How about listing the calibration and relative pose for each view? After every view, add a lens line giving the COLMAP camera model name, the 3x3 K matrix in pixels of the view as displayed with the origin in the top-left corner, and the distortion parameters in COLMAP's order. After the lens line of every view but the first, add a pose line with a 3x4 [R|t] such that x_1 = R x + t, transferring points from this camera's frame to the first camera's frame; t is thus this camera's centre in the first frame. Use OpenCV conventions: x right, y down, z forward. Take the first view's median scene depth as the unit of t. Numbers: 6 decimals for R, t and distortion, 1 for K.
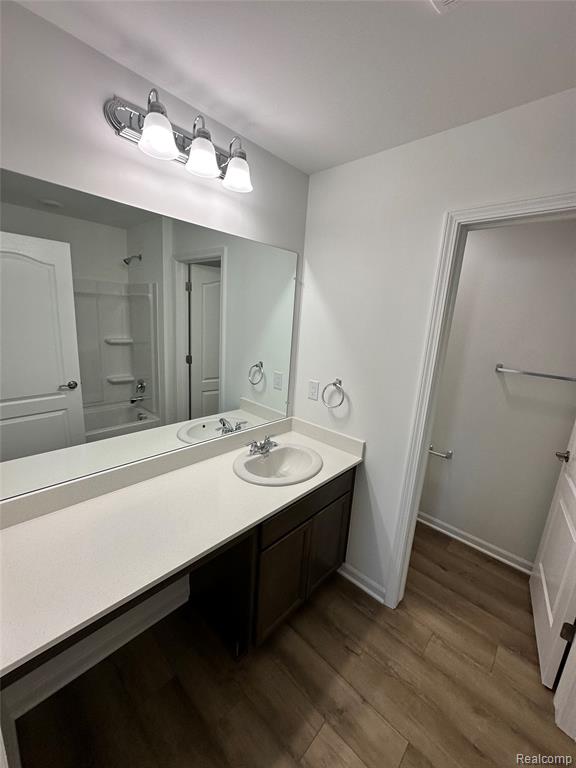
lens RADIAL K [[306.1, 0, 288.0], [0, 306.1, 384.0], [0, 0, 1]] dist [-0.002233, -0.000065]
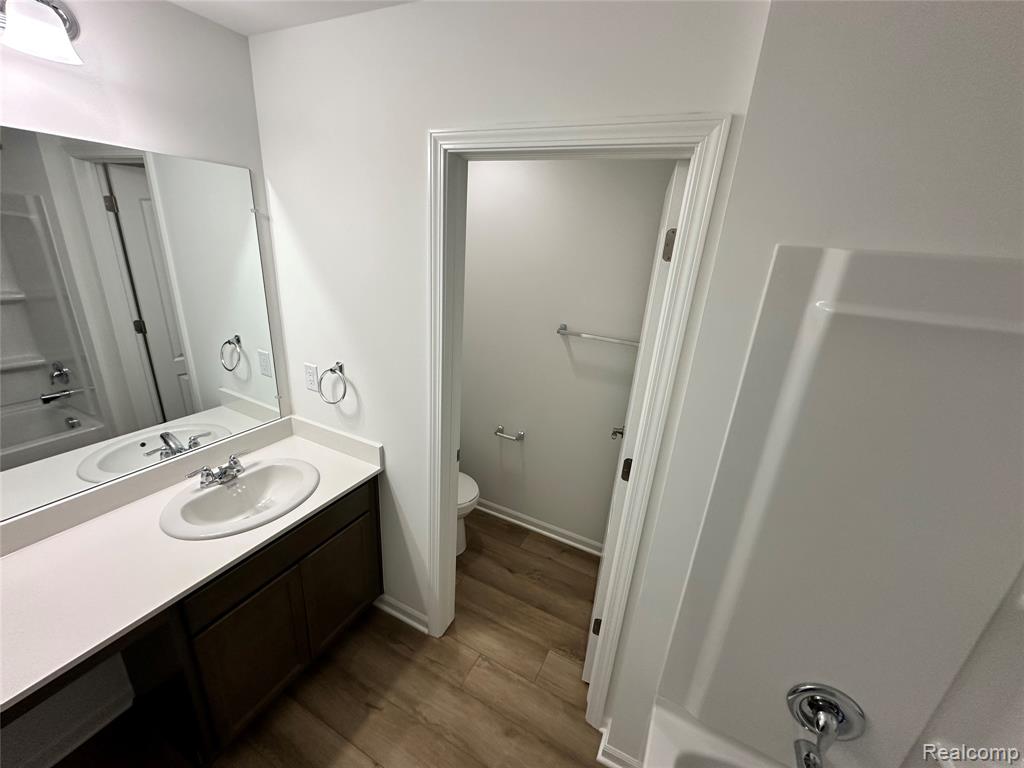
lens RADIAL K [[408.1, 0, 514.3], [0, 408.1, 382.5], [0, 0, 1]] dist [-0.002233, -0.000065]
pose [[0.957928, -0.090036, 0.272521, 0.288638], [0.052005, 0.988254, 0.143701, -0.083958], [-0.282258, -0.123483, 0.951358, -0.012773]]
